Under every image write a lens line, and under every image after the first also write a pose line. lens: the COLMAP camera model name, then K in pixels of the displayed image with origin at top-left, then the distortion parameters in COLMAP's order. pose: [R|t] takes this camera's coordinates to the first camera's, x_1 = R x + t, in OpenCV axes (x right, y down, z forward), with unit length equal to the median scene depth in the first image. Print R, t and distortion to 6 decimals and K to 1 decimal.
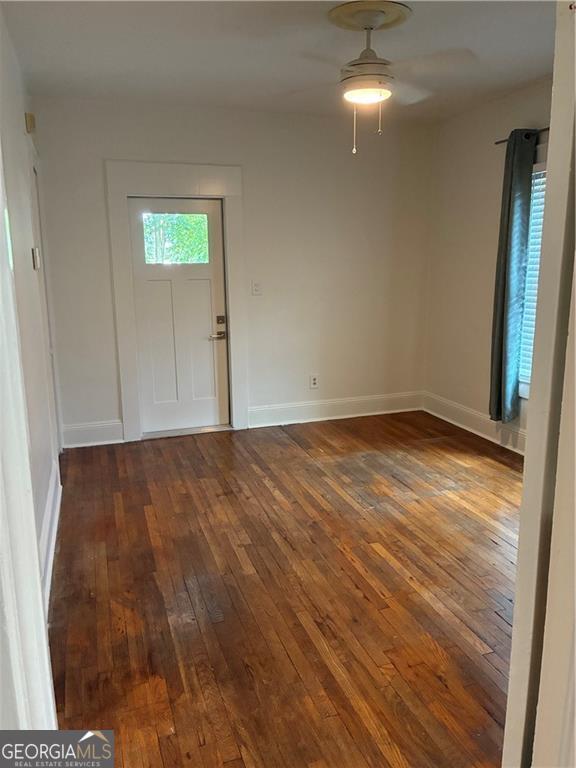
lens RADIAL K [[581.9, 0, 285.7], [0, 581.9, 373.9], [0, 0, 1]] dist [0.052197, -0.074152]
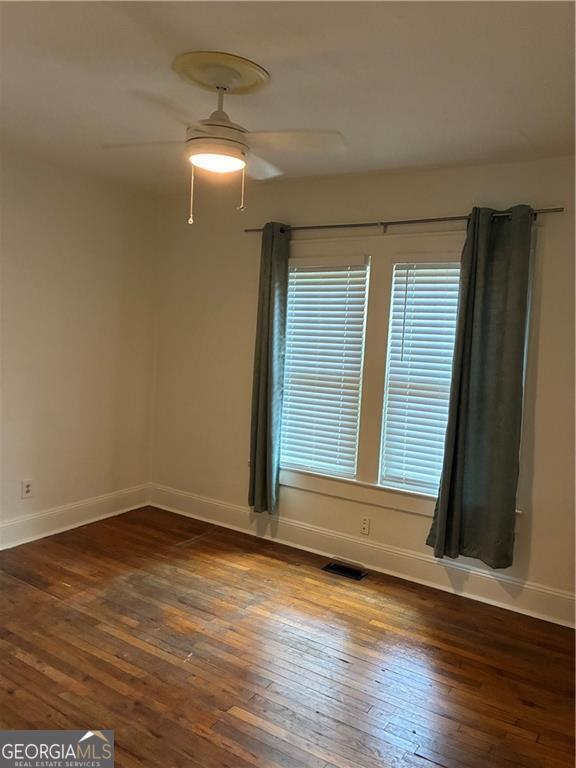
lens RADIAL K [[581.9, 0, 296.8], [0, 581.9, 371.1], [0, 0, 1]] dist [0.052197, -0.074152]
pose [[0.771925, 0.008840, 0.635652, -0.222069], [0.061373, 0.994196, -0.088357, -0.066986], [-0.632744, 0.107217, 0.766903, 0.223732]]
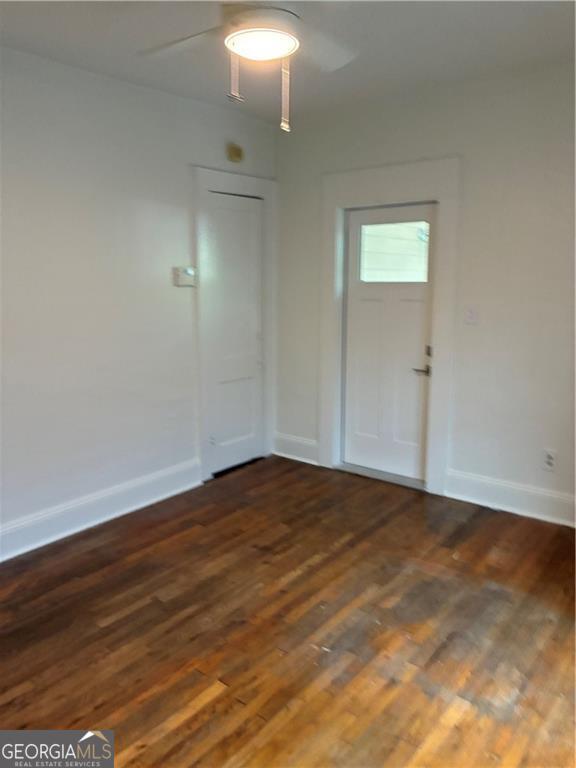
lens RADIAL K [[581.9, 0, 285.1], [0, 581.9, 368.2], [0, 0, 1]] dist [0.052197, -0.074152]
pose [[0.542082, 0.141260, -0.828367, 0.557965], [-0.163375, 0.984676, 0.061003, -0.107717], [0.824291, 0.102266, 0.556854, 0.487646]]
